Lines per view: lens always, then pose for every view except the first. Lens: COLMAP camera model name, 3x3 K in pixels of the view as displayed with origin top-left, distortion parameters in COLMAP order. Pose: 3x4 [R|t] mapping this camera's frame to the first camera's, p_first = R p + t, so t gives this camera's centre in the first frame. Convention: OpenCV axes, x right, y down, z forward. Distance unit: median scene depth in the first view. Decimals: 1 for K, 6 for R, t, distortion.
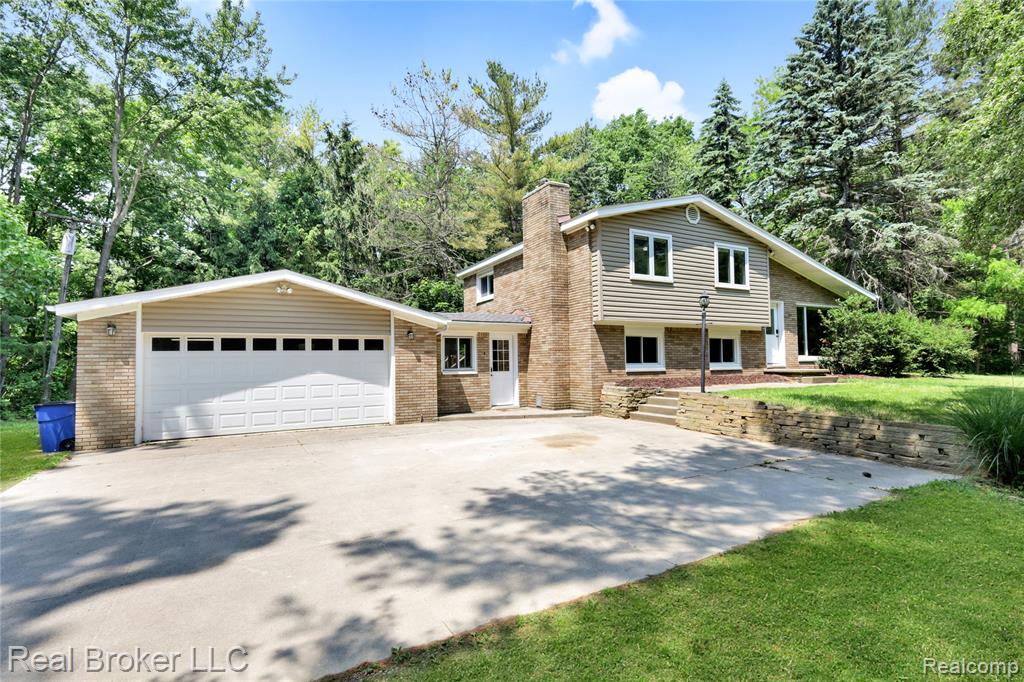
lens RADIAL K [[503.1, 0, 511.7], [0, 503.1, 341.0], [0, 0, 1]] dist [-0.002856, -0.000304]
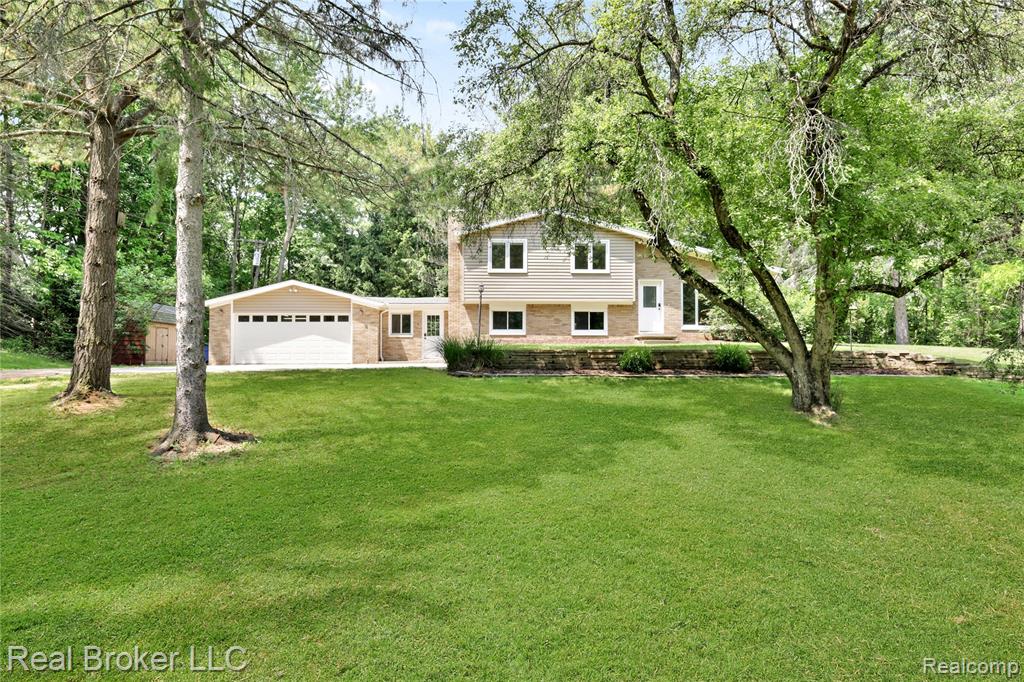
lens RADIAL K [[646.4, 0, 512.3], [0, 646.4, 341.2], [0, 0, 1]] dist [0.005014, 0.000286]
pose [[0.889538, 0.002502, -0.456855, 1.156331], [0.009194, 0.999684, 0.023376, 0.035164], [0.456770, -0.024994, 0.889234, -0.662688]]
